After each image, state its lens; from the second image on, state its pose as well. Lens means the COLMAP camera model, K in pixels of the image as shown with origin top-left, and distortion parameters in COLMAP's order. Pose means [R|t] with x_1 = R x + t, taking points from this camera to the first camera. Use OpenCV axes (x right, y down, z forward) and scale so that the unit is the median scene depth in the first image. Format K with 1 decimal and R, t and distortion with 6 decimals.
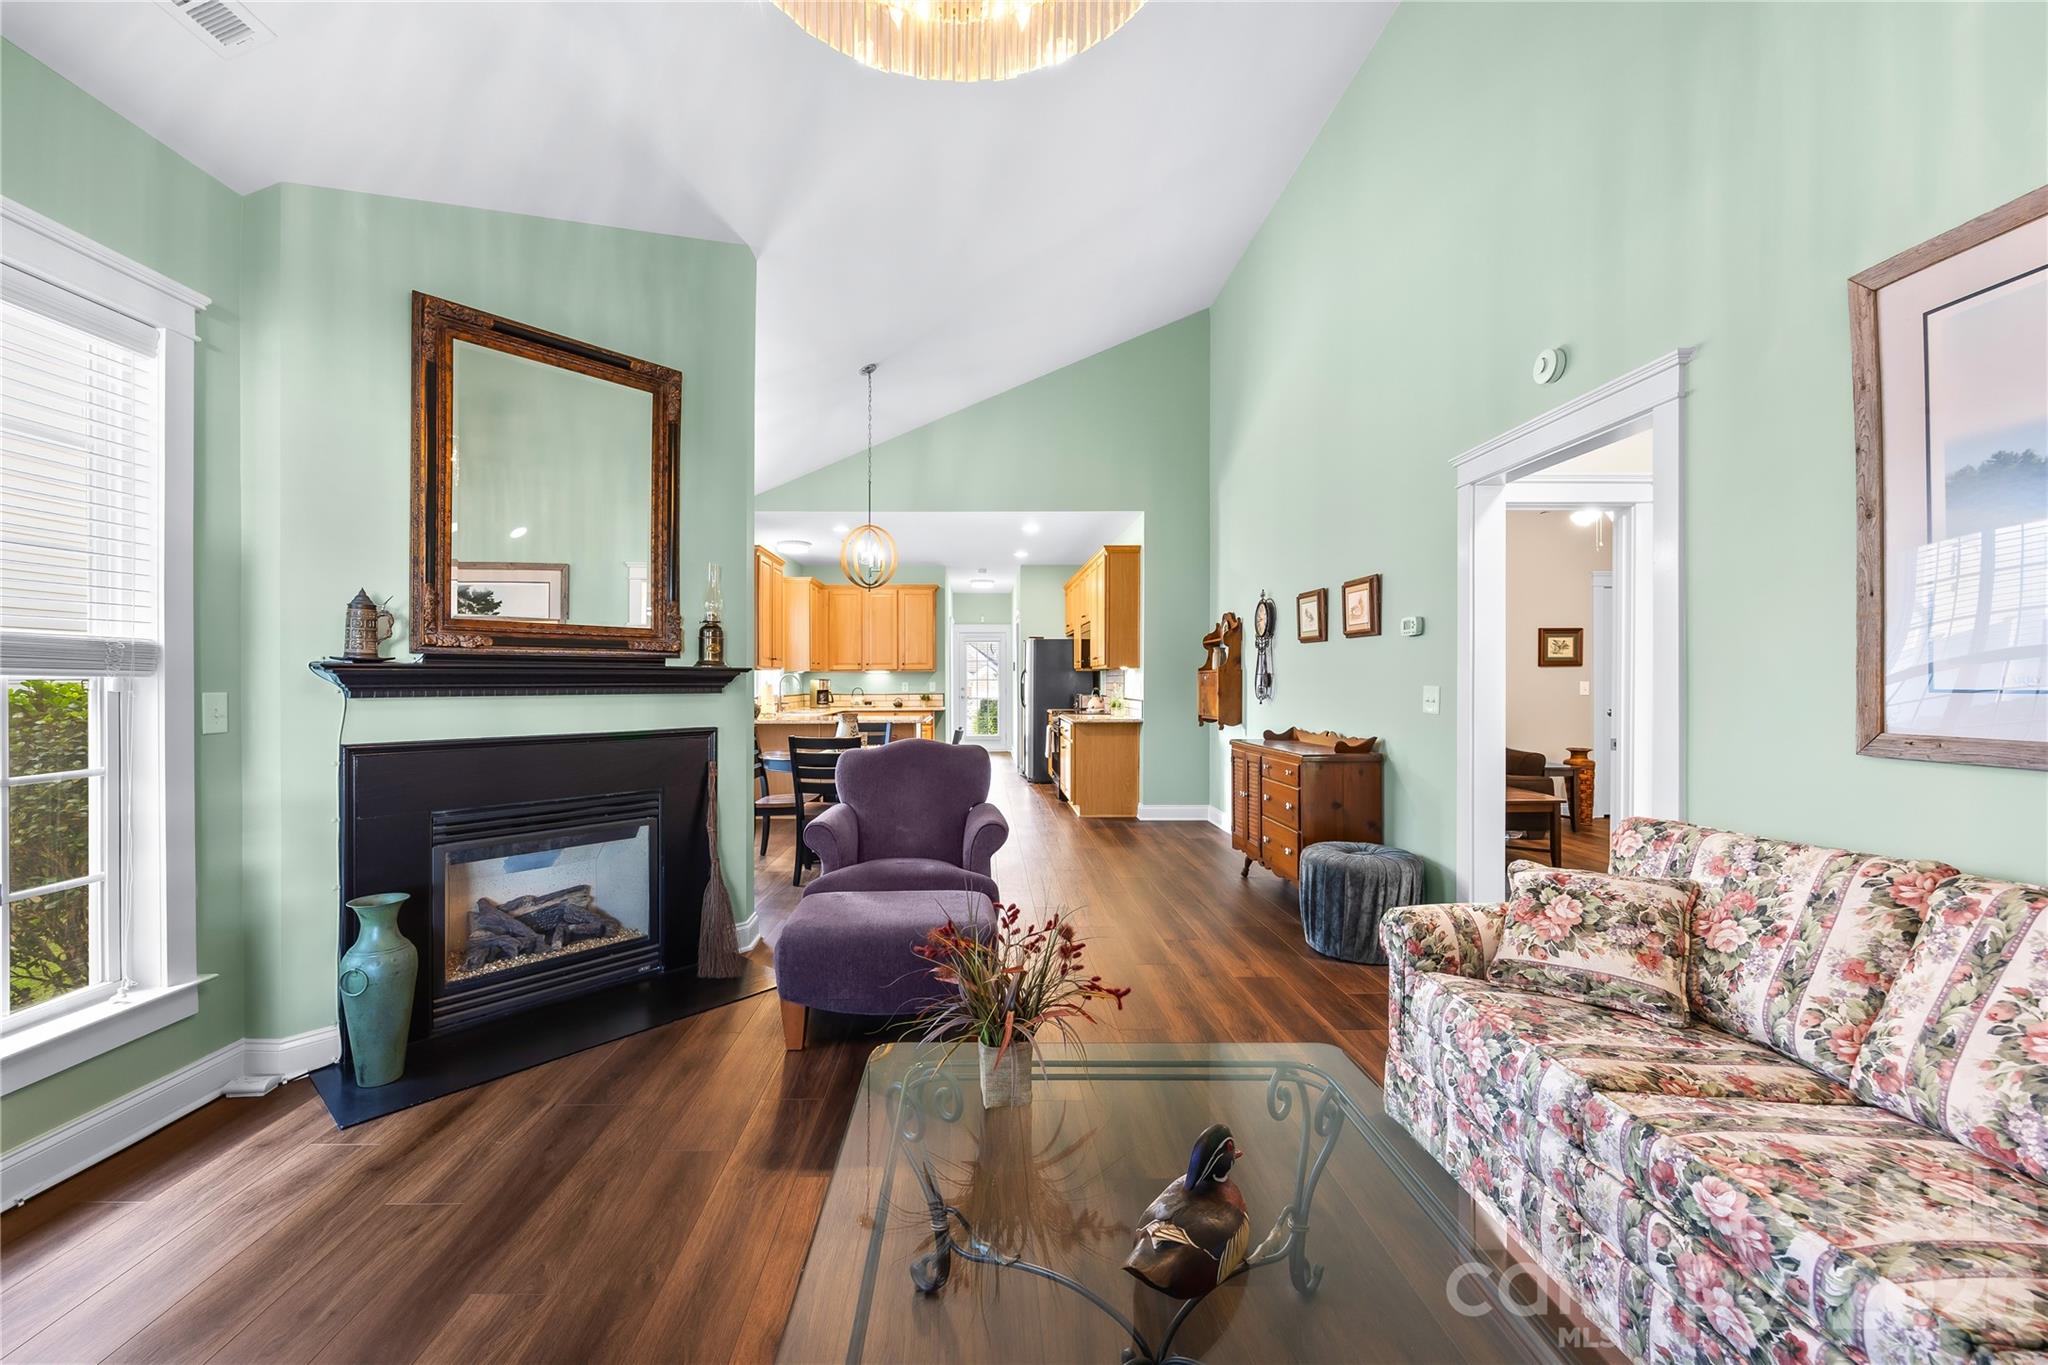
lens RADIAL K [[810.4, 0, 978.5], [0, 810.4, 687.8], [0, 0, 1]] dist [-0.002594, -0.000307]
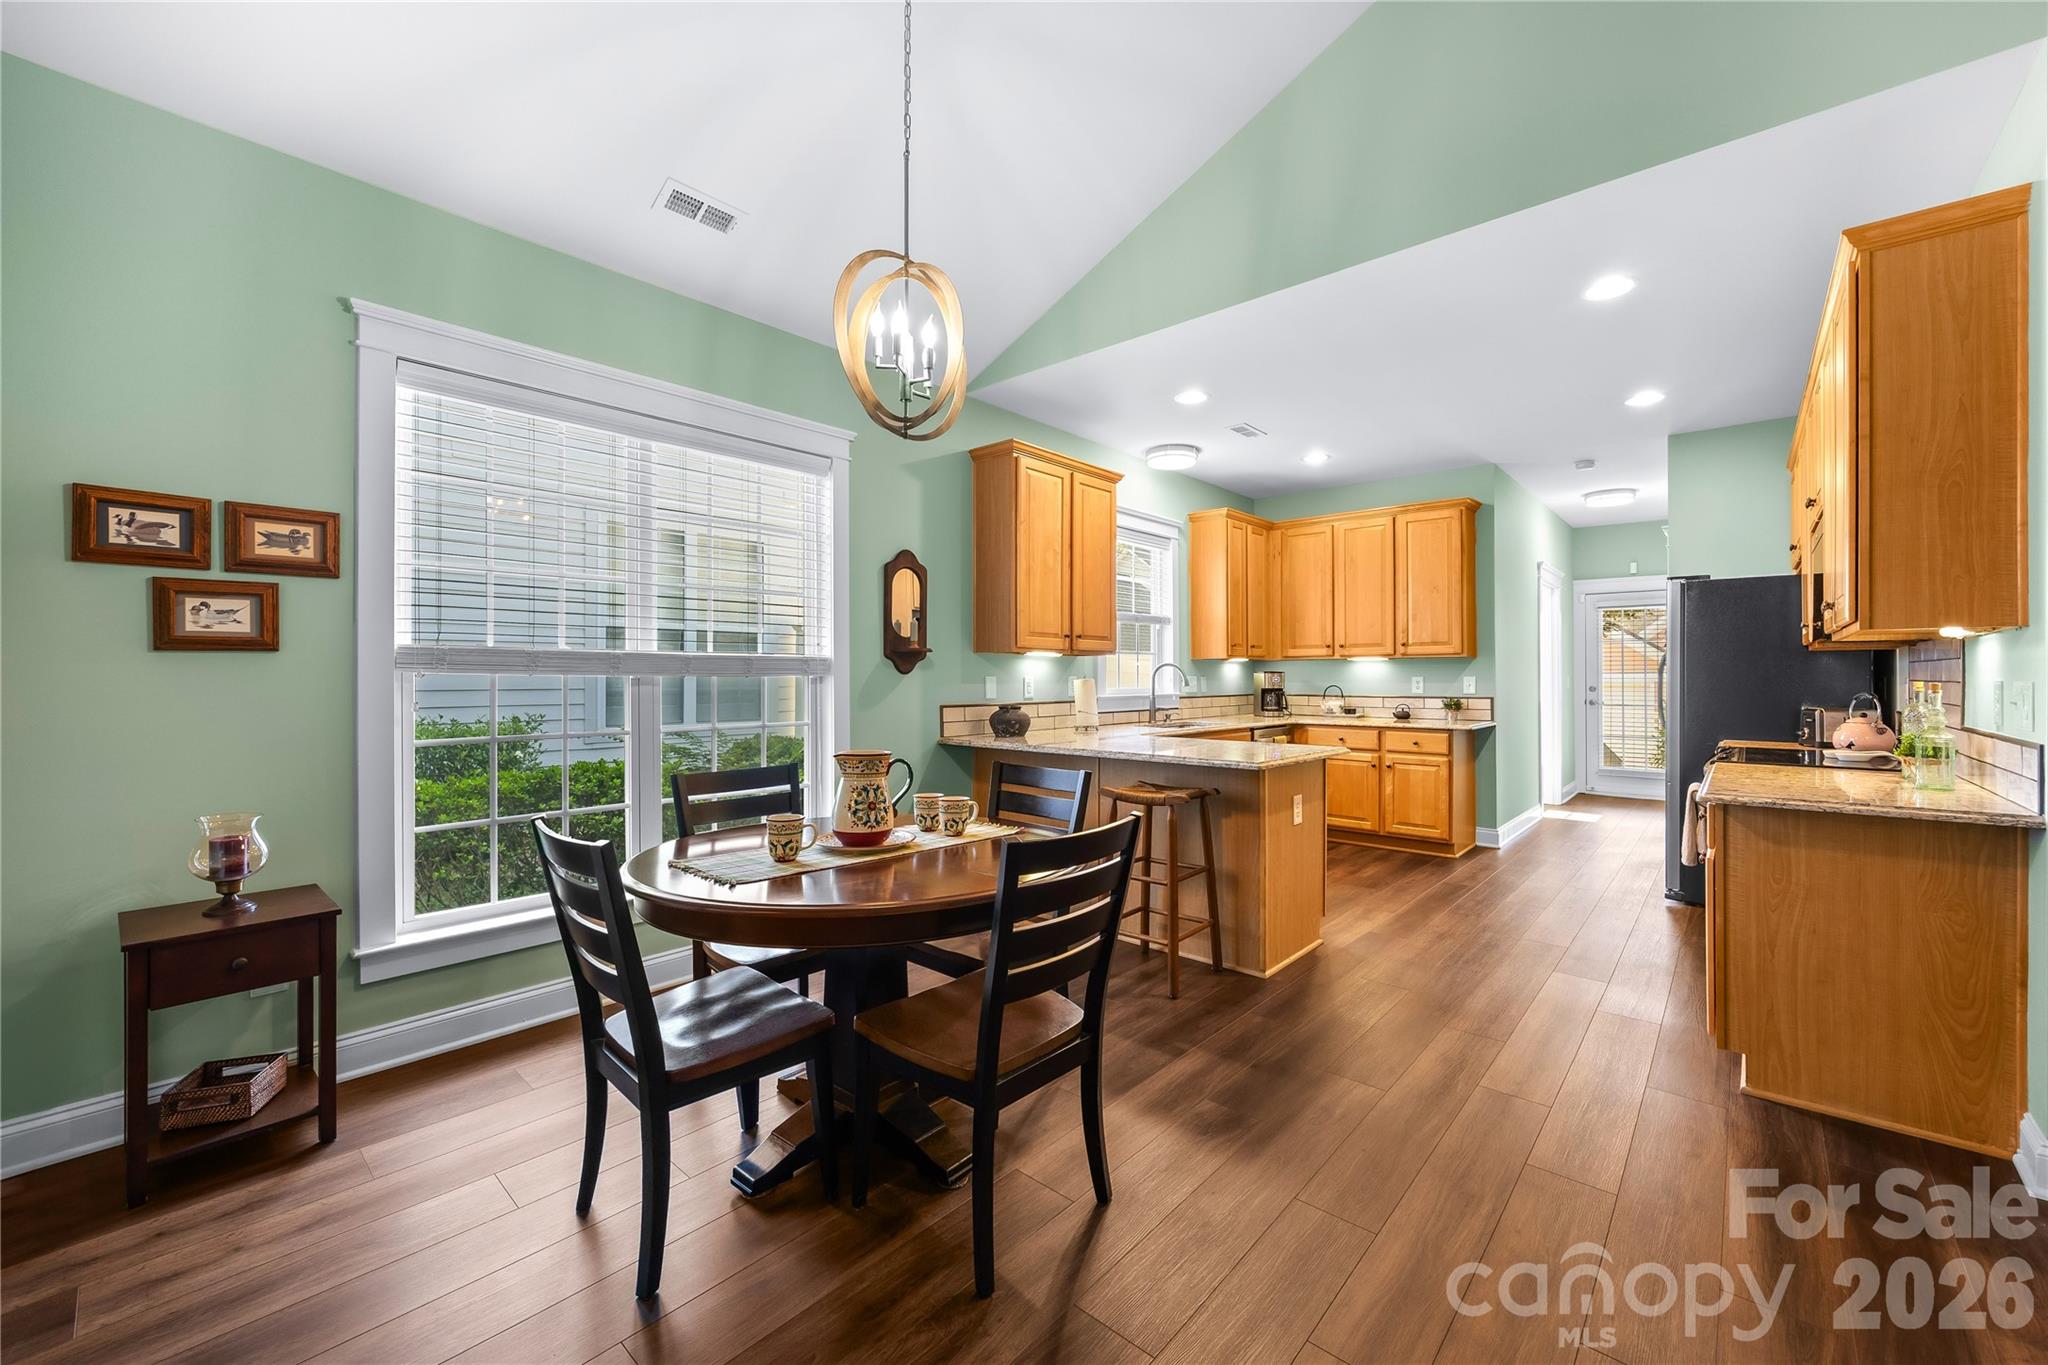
lens RADIAL K [[806.0, 0, 1050.0], [0, 806.0, 679.5], [0, 0, 1]] dist [-0.001790, -0.000172]
pose [[0.754579, 0.004993, -0.656190, 0.334182], [-0.007848, 0.999968, -0.001416, -0.007486], [0.656162, 0.006218, 0.754595, 1.524196]]
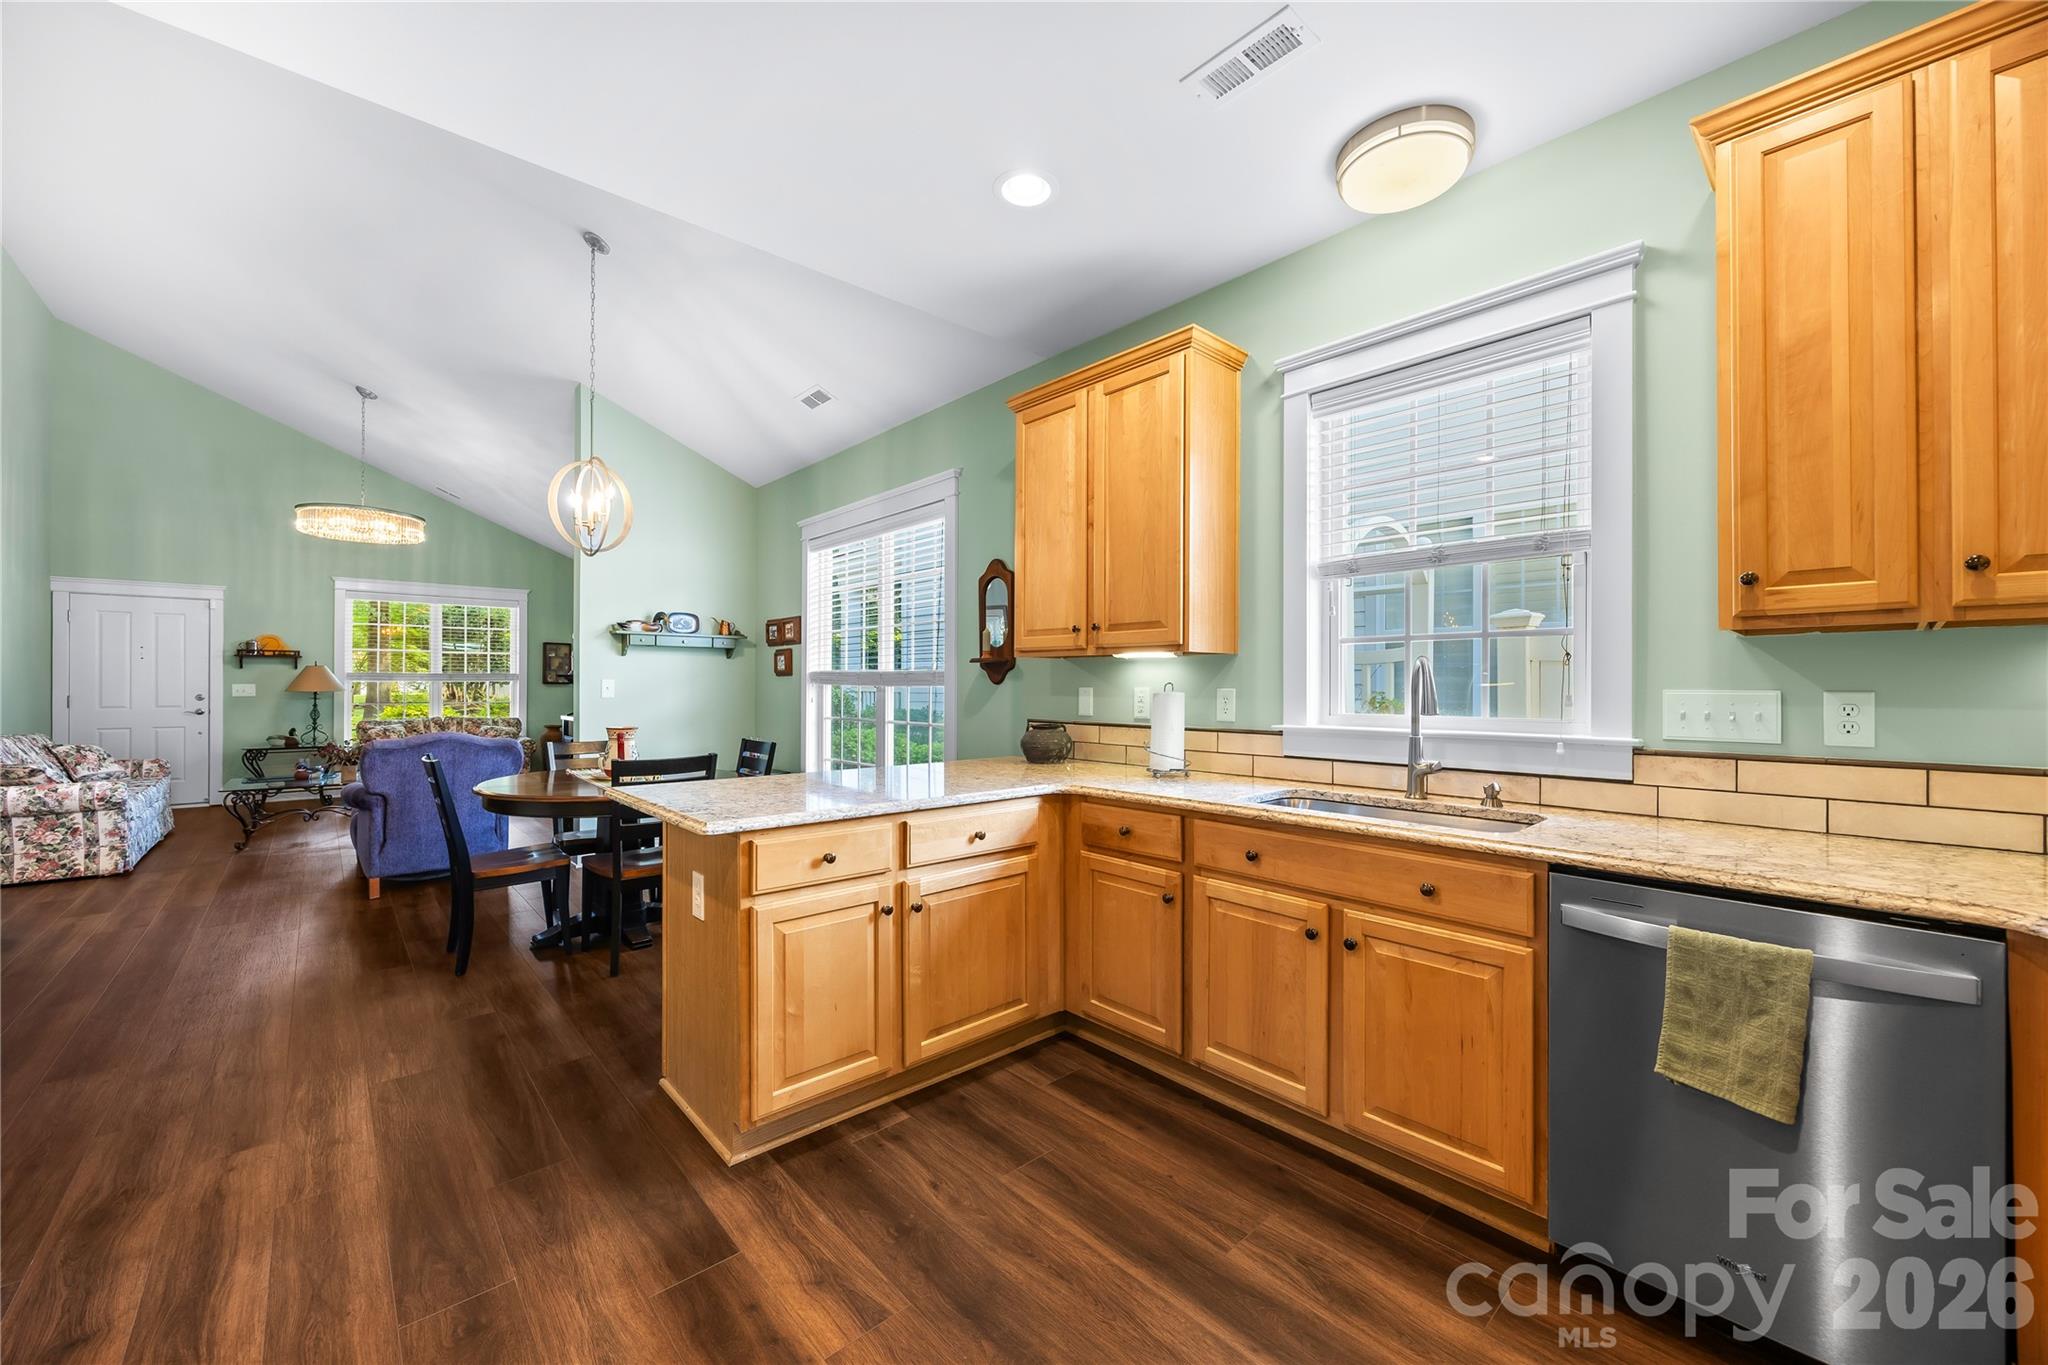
lens RADIAL K [[791.3, 0, 1024.0], [0, 791.3, 682.5], [0, 0, 1]] dist [-0.001706, -0.000174]
pose [[-0.746623, -0.000416, -0.665247, 0.084567], [-0.005912, 0.999964, 0.006010, -0.029429], [0.665221, 0.008421, -0.746599, 3.544633]]
